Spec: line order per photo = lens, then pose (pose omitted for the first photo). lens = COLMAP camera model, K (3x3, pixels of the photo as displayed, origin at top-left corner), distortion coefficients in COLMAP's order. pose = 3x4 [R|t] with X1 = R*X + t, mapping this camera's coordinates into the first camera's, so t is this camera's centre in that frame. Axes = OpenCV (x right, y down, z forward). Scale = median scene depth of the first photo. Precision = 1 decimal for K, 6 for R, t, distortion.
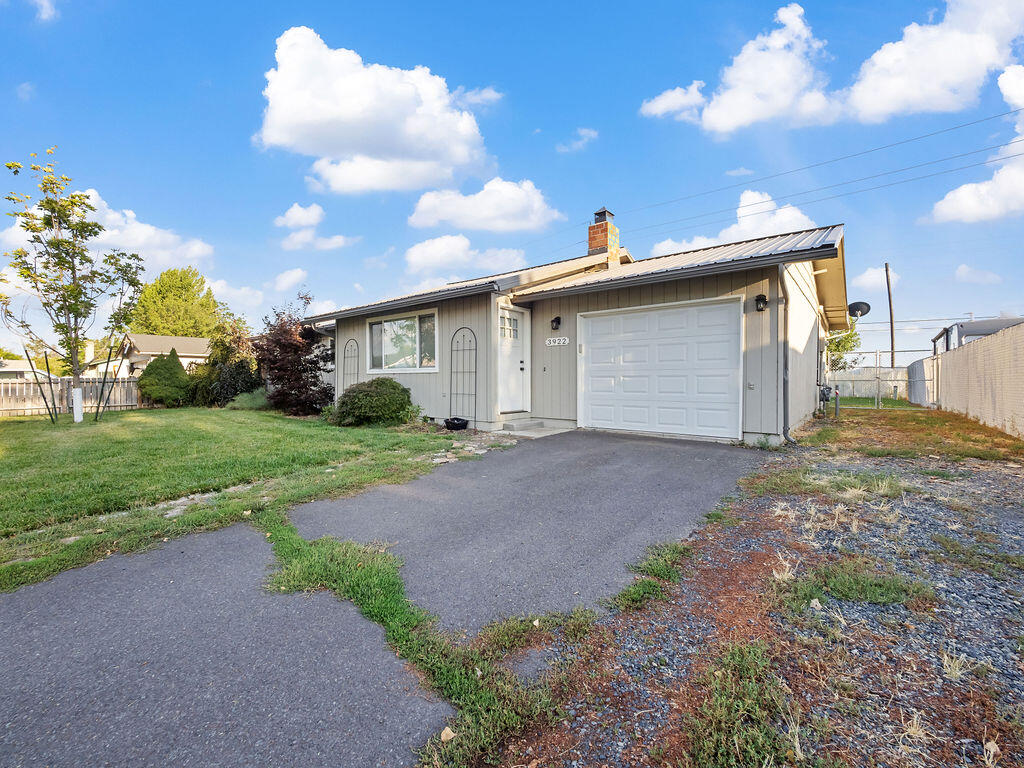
lens RADIAL K [[436.5, 0, 511.0], [0, 436.5, 384.1], [0, 0, 1]] dist [-0.011021, 0.000787]
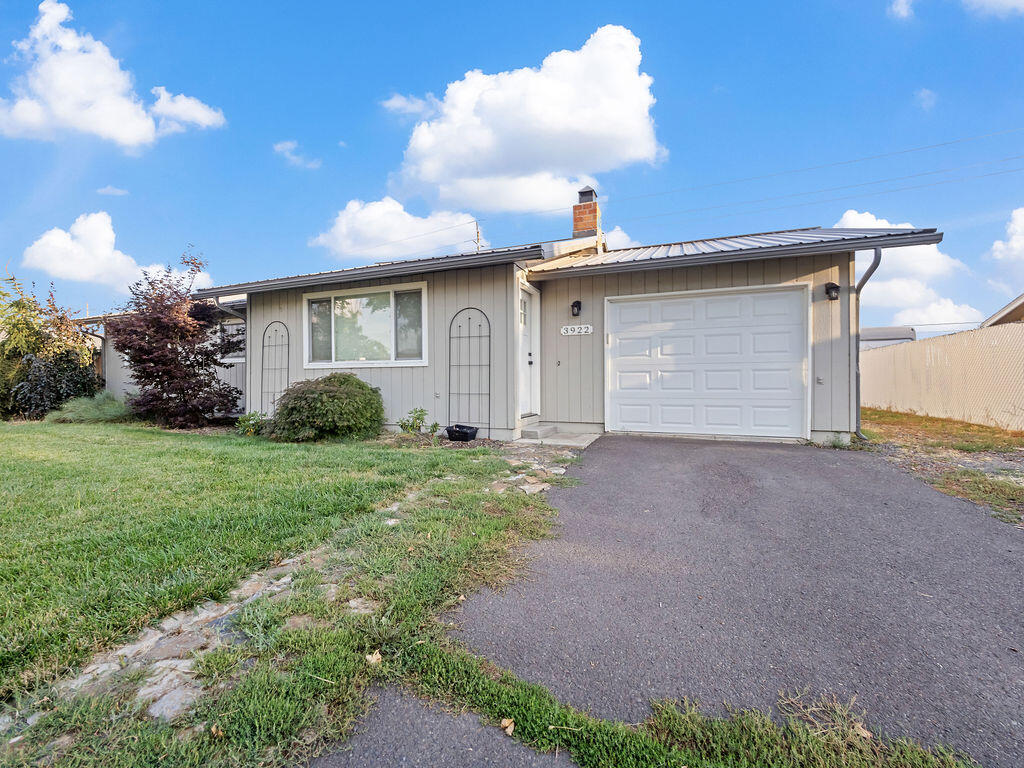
lens RADIAL K [[436.5, 0, 512.2], [0, 436.5, 386.0], [0, 0, 1]] dist [-0.011021, 0.000787]
pose [[0.953843, -0.005014, 0.300264, -0.263576], [0.005435, 0.999985, -0.000566, 0.009505], [-0.300257, 0.002172, 0.953856, 0.234993]]
